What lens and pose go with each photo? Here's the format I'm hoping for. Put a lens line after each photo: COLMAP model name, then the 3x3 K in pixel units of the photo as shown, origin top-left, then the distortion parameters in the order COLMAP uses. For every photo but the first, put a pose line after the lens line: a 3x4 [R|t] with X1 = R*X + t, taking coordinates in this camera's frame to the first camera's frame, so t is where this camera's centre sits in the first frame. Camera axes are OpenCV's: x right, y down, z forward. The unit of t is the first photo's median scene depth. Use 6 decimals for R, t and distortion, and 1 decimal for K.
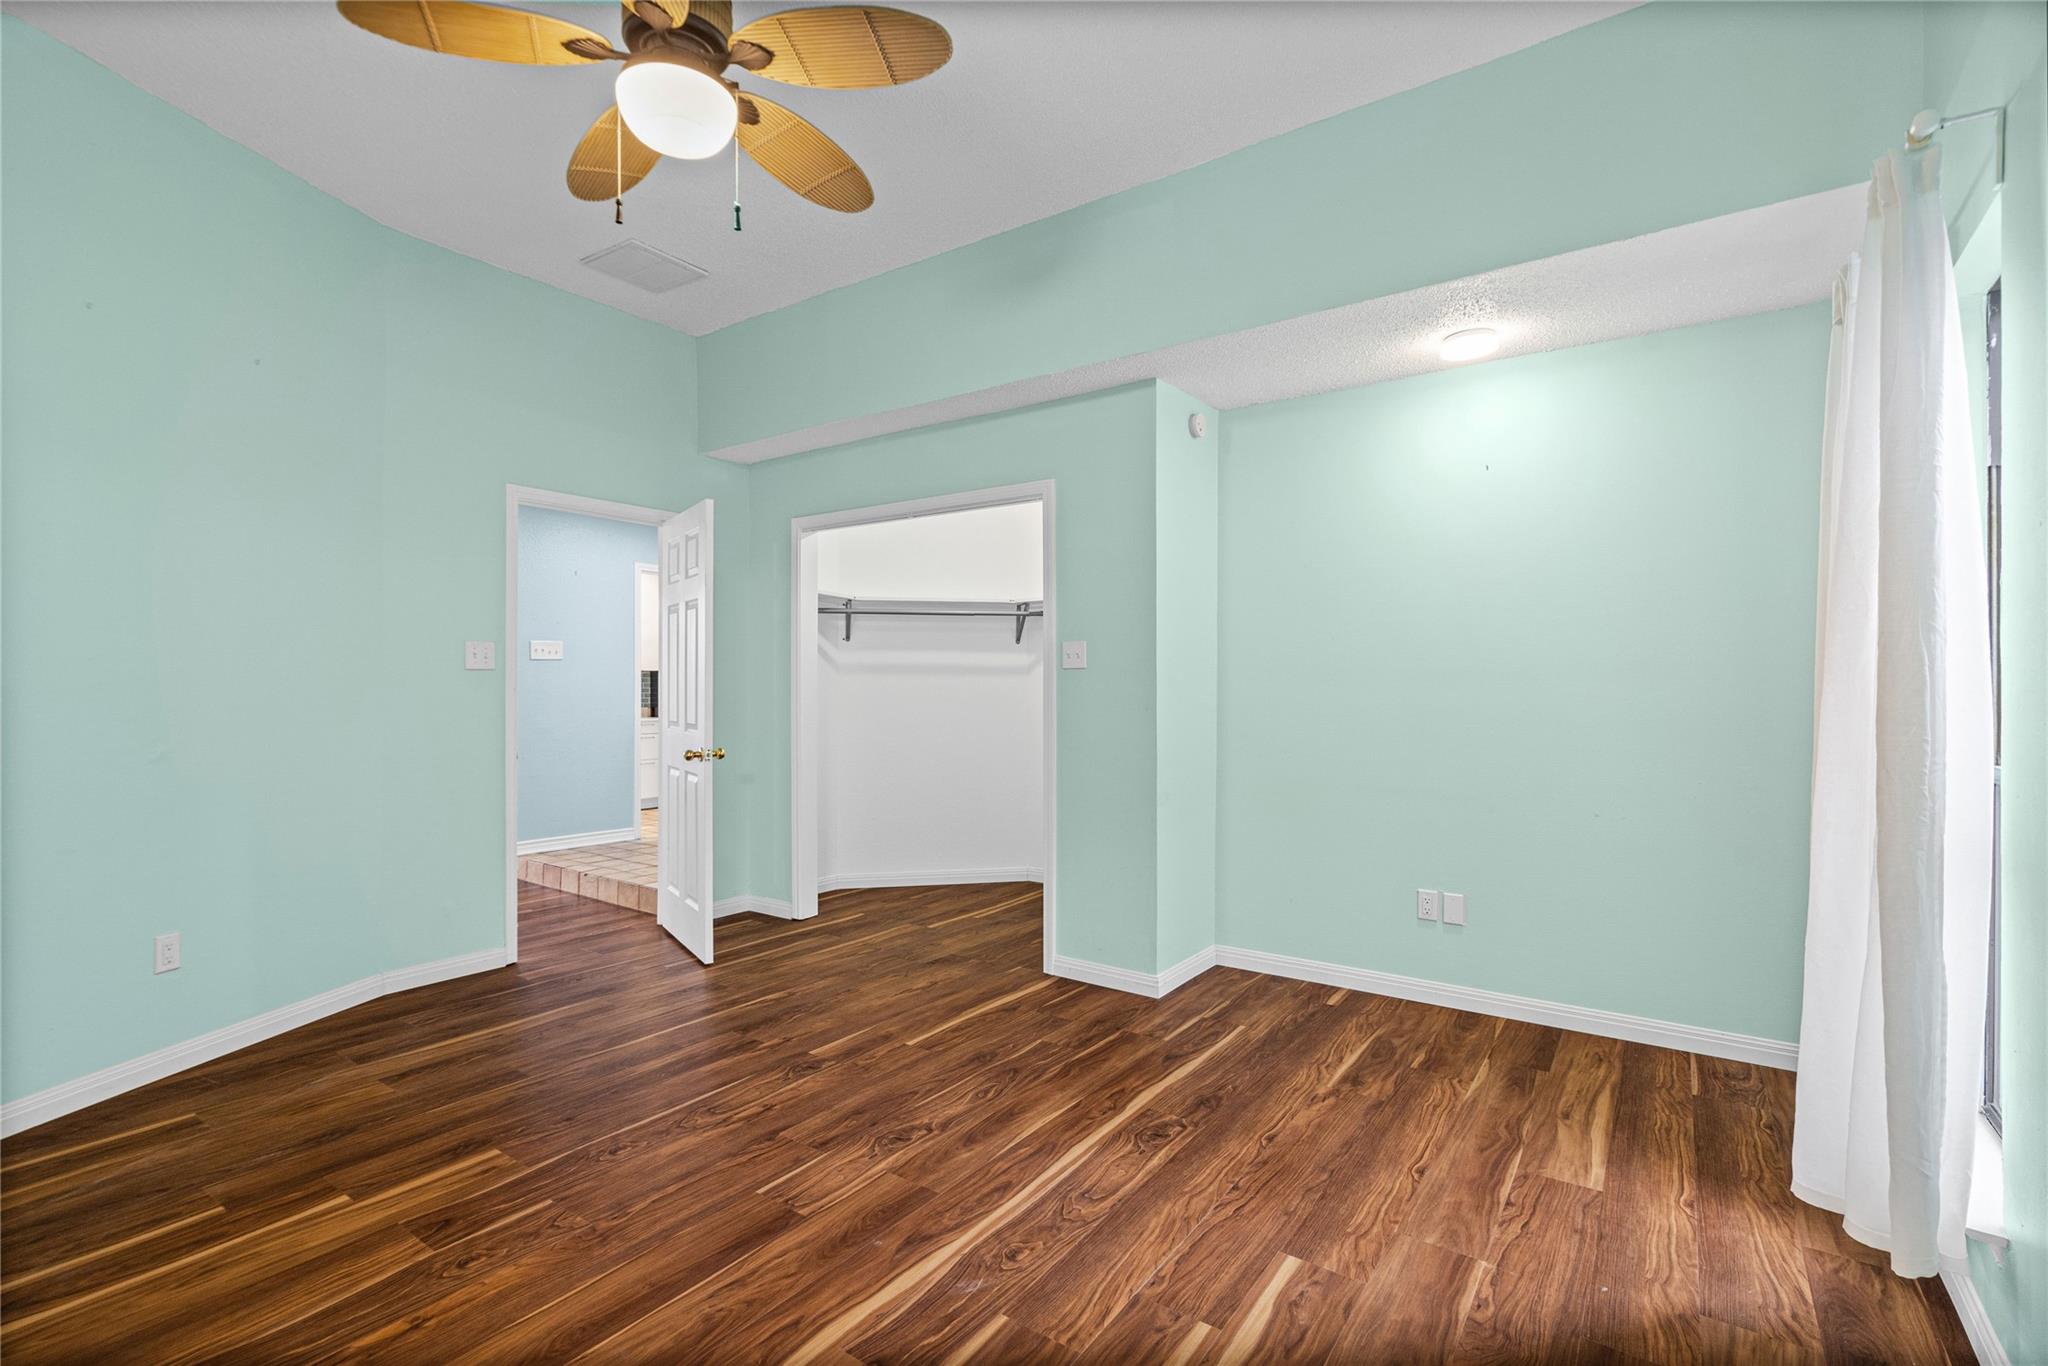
lens RADIAL K [[942.0, 0, 1007.1], [0, 942.0, 690.0], [0, 0, 1]] dist [-0.001583, 0.000437]
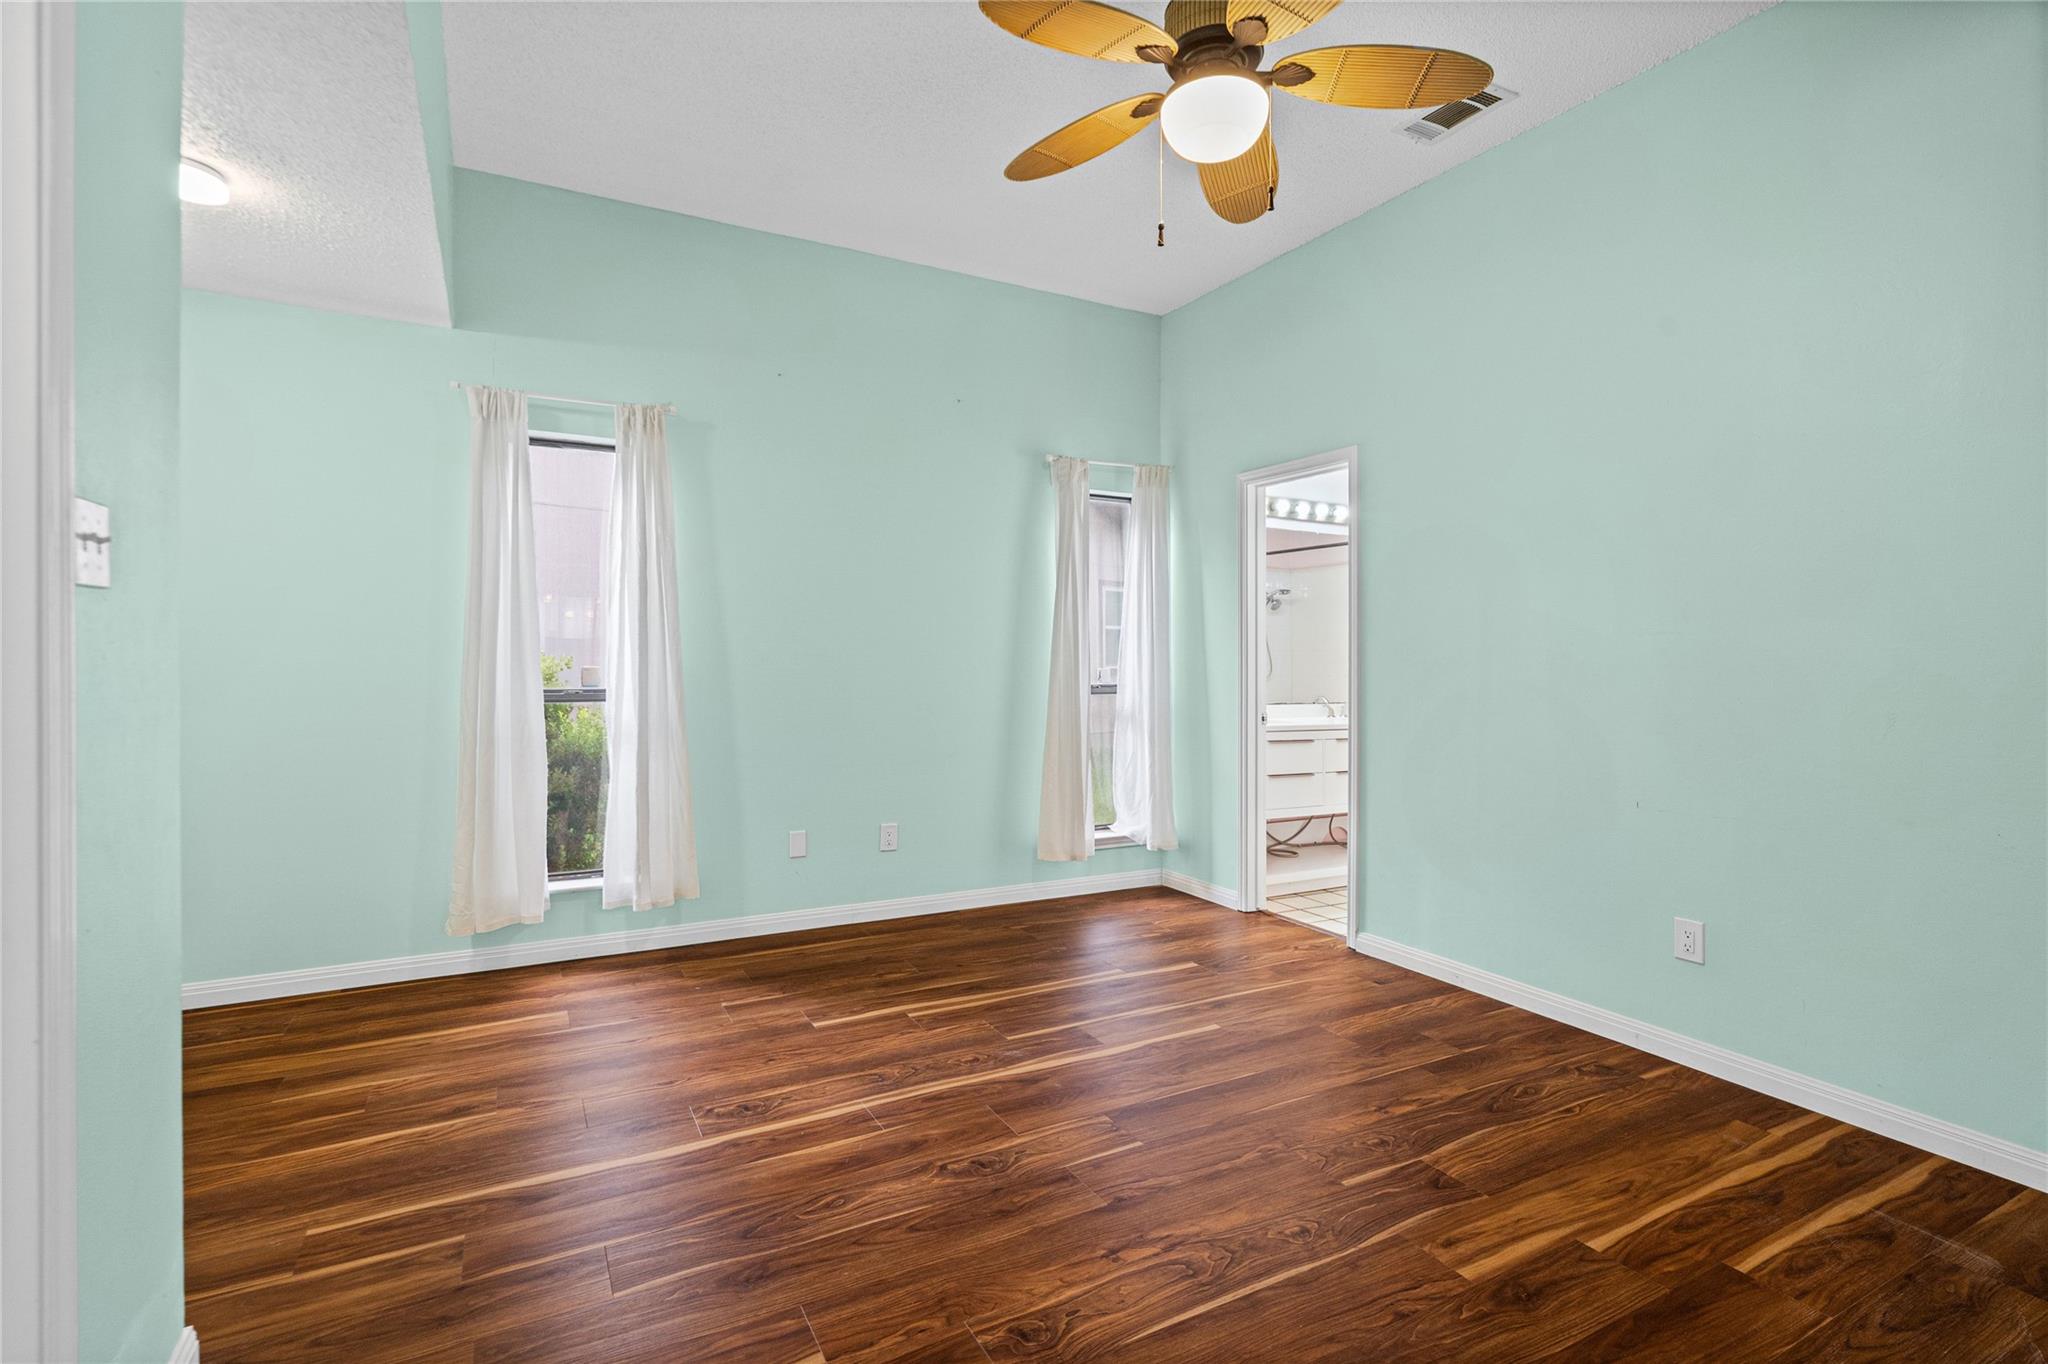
lens RADIAL K [[942.0, 0, 1019.5], [0, 942.0, 667.7], [0, 0, 1]] dist [-0.001583, 0.000437]
pose [[-0.900279, -0.013947, 0.435089, -0.552993], [-0.009266, 0.999874, 0.012878, -0.005244], [-0.435214, 0.007562, -0.900295, 1.869667]]
